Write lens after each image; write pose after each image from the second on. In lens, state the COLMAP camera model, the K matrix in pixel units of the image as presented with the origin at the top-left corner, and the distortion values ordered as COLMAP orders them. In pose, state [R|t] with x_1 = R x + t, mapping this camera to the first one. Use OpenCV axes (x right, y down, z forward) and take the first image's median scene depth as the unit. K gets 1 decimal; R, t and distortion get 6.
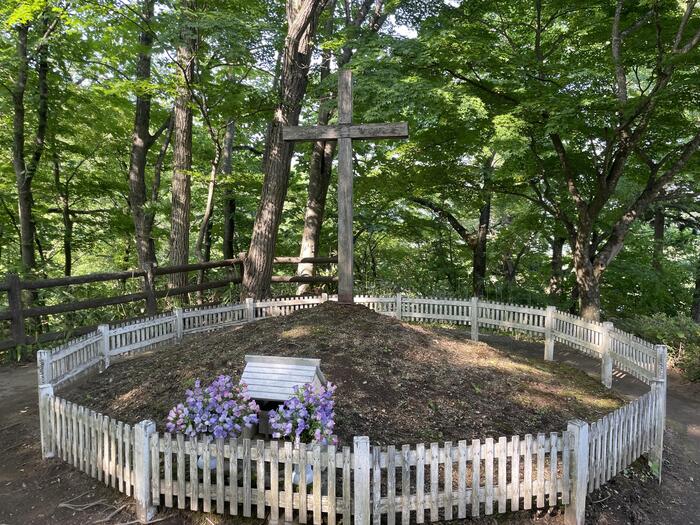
lens RADIAL K [[530.8, 0, 360.3], [0, 530.8, 261.6], [0, 0, 1]] dist [0.059285, -0.026435]
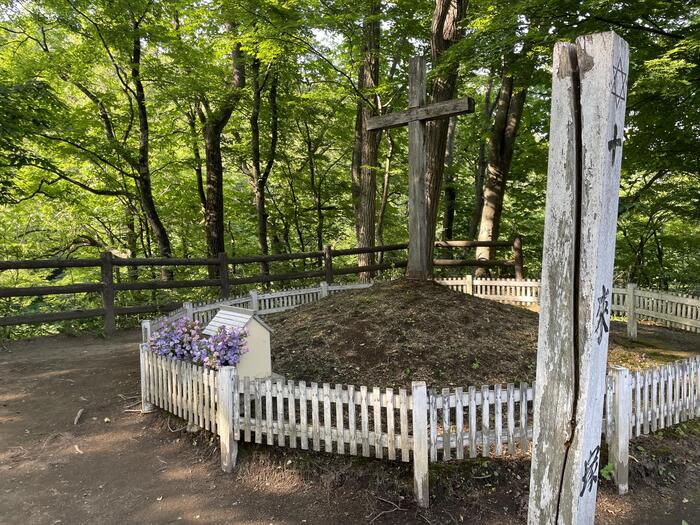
lens RADIAL K [[530.8, 0, 346.9], [0, 530.8, 261.3], [0, 0, 1]] dist [0.059285, -0.026435]
pose [[0.835988, 0.009533, -0.548665, 0.725952], [-0.001465, 0.999884, 0.015141, 0.047911], [0.548746, -0.011854, 0.835905, 0.082291]]
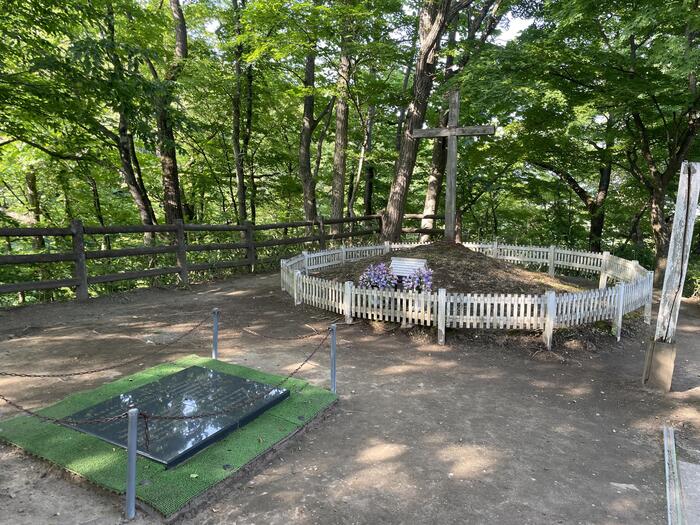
lens RADIAL K [[530.8, 0, 356.2], [0, 530.8, 265.6], [0, 0, 1]] dist [0.059285, -0.026435]
pose [[0.969548, 0.039554, -0.241684, 0.150563], [-0.019587, 0.996234, 0.084467, 0.033965], [0.244115, -0.077161, 0.966672, -1.018389]]
